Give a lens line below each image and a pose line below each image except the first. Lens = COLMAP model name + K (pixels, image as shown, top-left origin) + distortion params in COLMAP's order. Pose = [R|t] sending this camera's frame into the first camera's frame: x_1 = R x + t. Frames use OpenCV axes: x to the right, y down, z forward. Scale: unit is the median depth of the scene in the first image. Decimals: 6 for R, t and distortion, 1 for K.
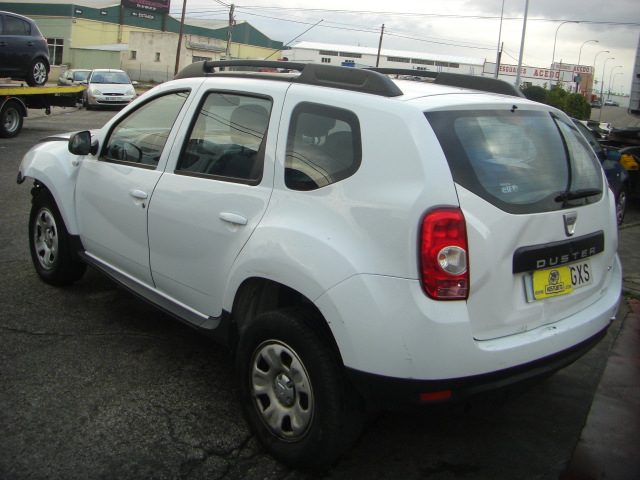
lens RADIAL K [[719.6, 0, 310.9], [0, 719.6, 168.1], [0, 0, 1]] dist [-0.165072, 0.073640]
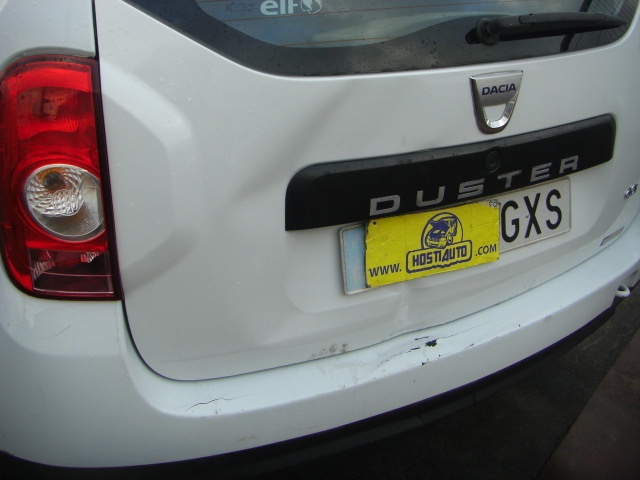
lens RADIAL K [[719.6, 0, 310.9], [0, 719.6, 168.1], [0, 0, 1]] dist [-0.165072, 0.073640]
pose [[0.982728, 0.070759, -0.170993, 0.335000], [-0.022329, 0.962599, 0.270007, 0.010565], [0.183703, -0.261526, 0.947553, 0.595253]]
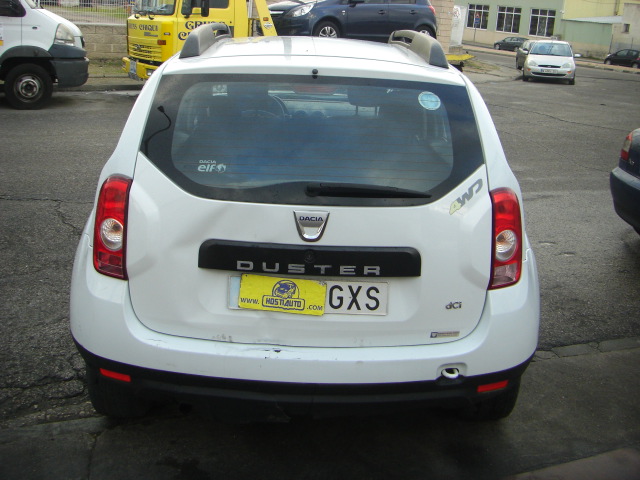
lens RADIAL K [[719.6, 0, 310.9], [0, 719.6, 168.1], [0, 0, 1]] dist [-0.165072, 0.073640]
pose [[0.763873, 0.110518, -0.635834, 0.849481], [-0.085879, 0.993873, 0.069578, -0.036752], [0.639627, 0.001456, 0.768684, 0.397005]]
